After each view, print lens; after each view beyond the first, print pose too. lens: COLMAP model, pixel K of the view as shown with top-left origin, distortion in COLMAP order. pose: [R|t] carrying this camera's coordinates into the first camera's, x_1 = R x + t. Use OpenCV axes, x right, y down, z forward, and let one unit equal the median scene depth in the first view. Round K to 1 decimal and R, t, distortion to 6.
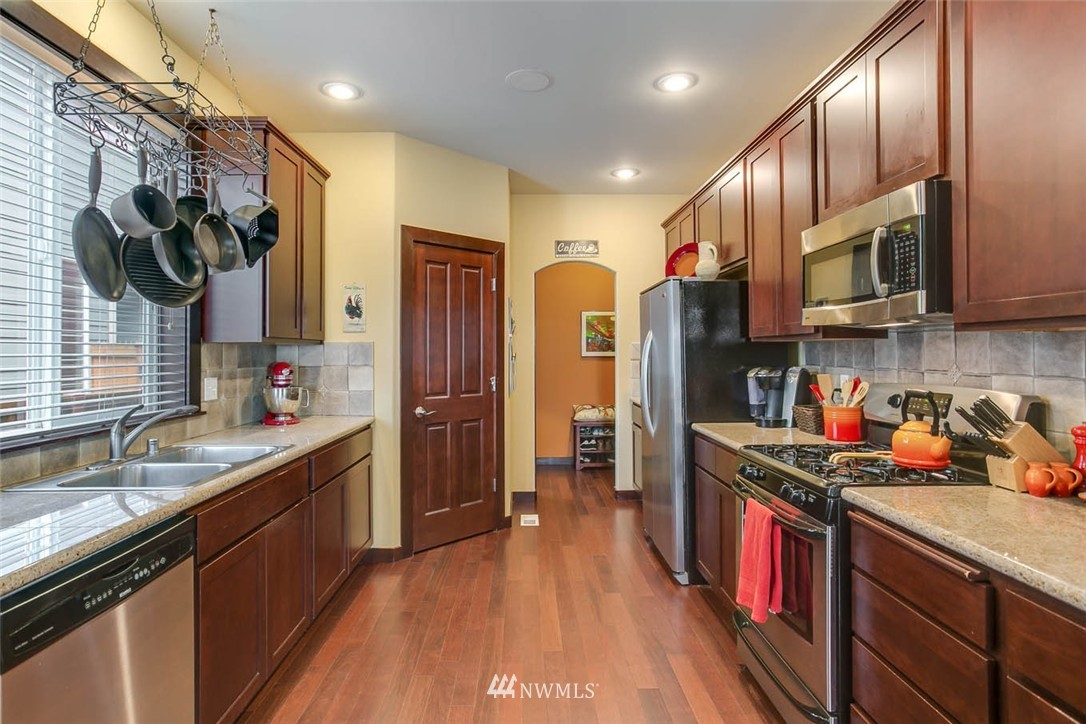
lens RADIAL K [[571.4, 0, 537.2], [0, 571.4, 352.3], [0, 0, 1]] dist [-0.003894, 0.015097]
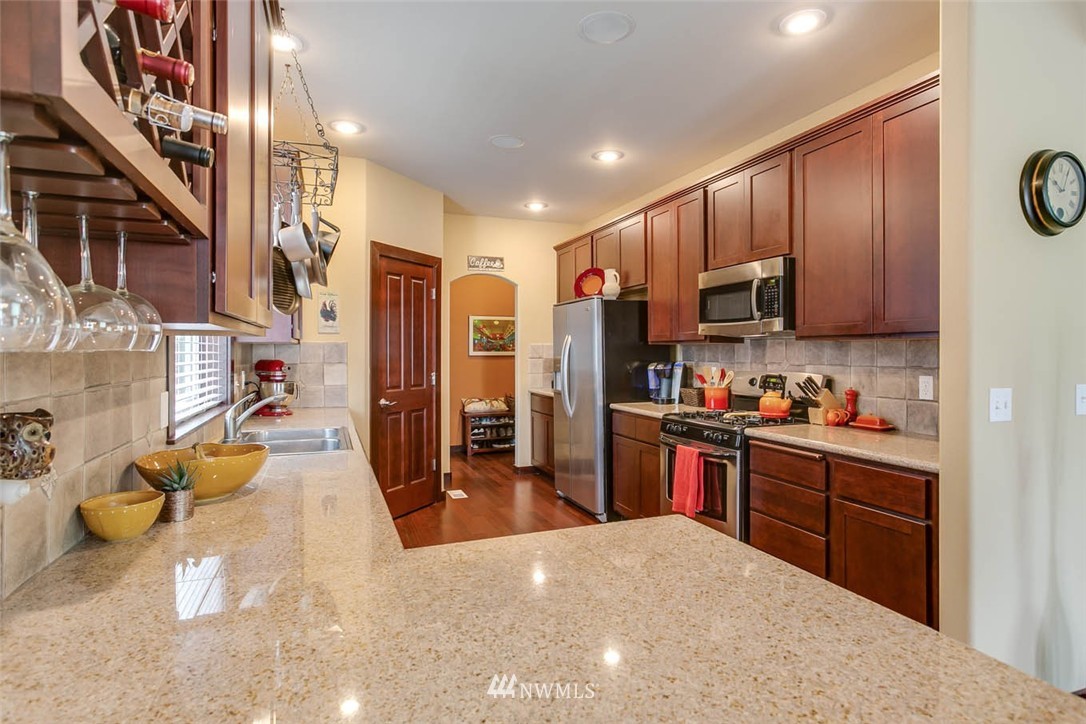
lens RADIAL K [[576.6, 0, 543.0], [0, 576.6, 362.0], [0, 0, 1]] dist [-0.000715, -0.000145]
pose [[0.941539, -0.003947, 0.336881, -0.351072], [-0.001803, 0.999858, 0.016753, 0.001414], [-0.336900, -0.016381, 0.941398, -0.249014]]
